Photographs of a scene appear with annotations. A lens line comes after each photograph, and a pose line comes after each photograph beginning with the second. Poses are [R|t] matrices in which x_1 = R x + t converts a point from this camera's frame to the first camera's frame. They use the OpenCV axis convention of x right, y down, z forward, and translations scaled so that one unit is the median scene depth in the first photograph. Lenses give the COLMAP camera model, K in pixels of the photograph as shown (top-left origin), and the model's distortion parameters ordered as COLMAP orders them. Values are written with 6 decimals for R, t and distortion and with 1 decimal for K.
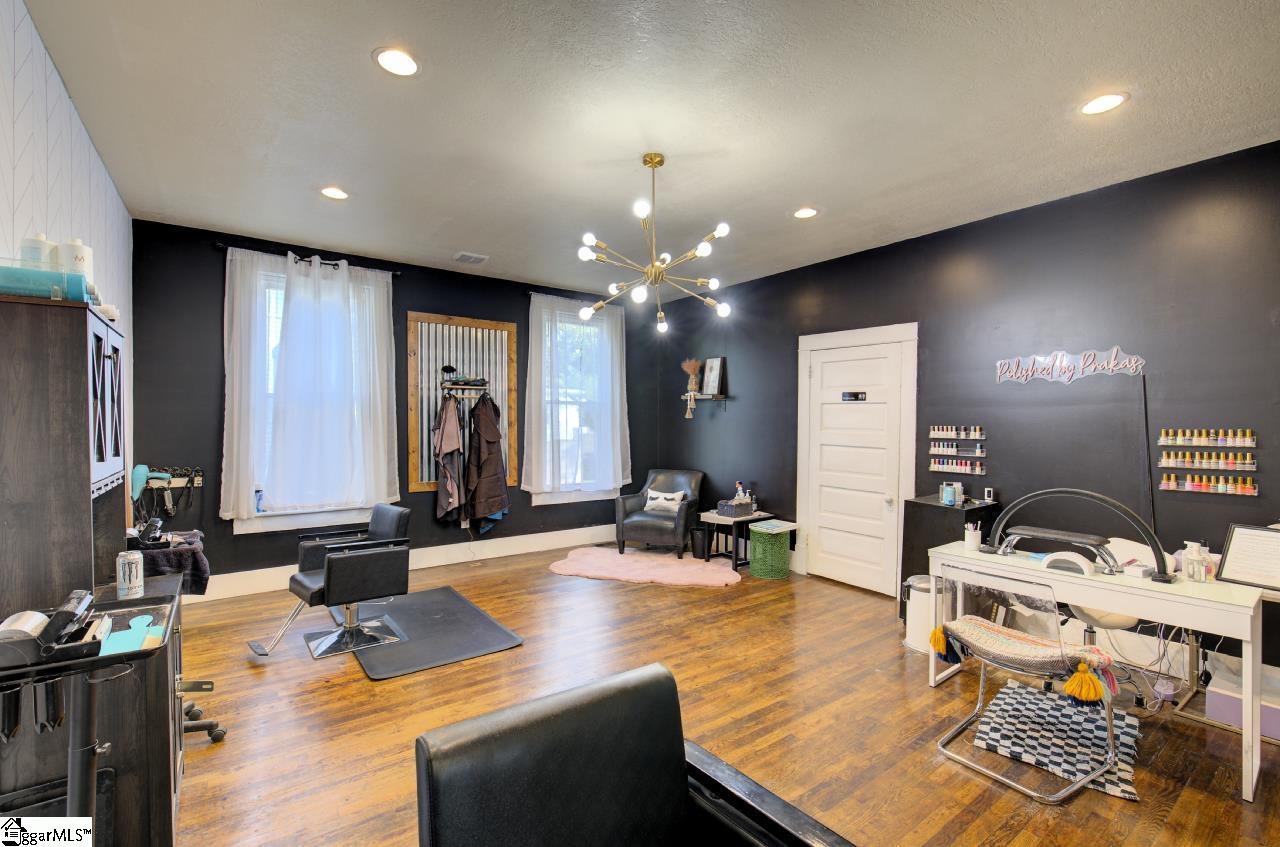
lens RADIAL K [[559.4, 0, 640.0], [0, 559.4, 423.5], [0, 0, 1]] dist [-0.002191, 0.000058]
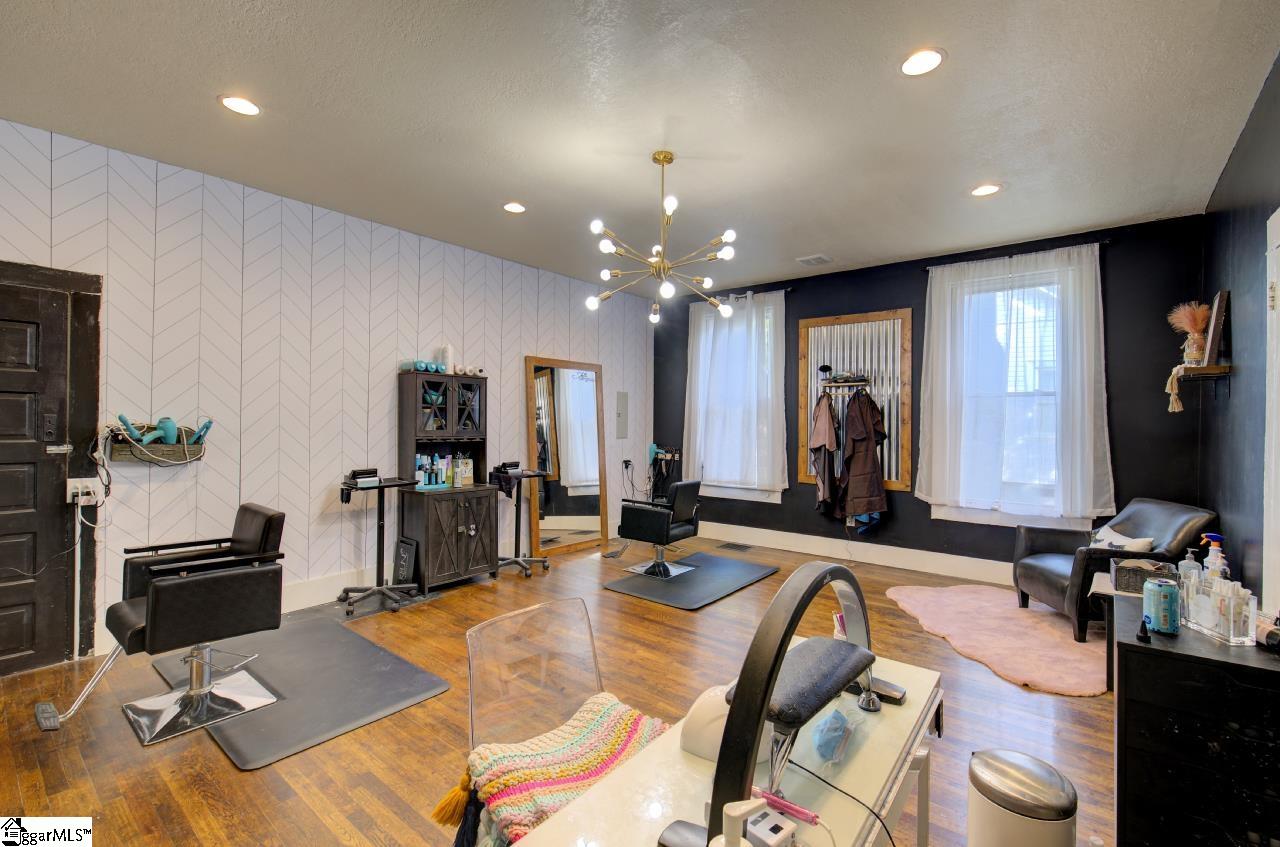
lens RADIAL K [[559.4, 0, 640.0], [0, 559.4, 423.5], [0, 0, 1]] dist [-0.002191, 0.000058]
pose [[0.264039, 0.000882, -0.964512, 0.556973], [-0.010810, 0.999939, -0.002045, 0.011041], [0.964451, 0.010966, 0.264033, 0.382198]]
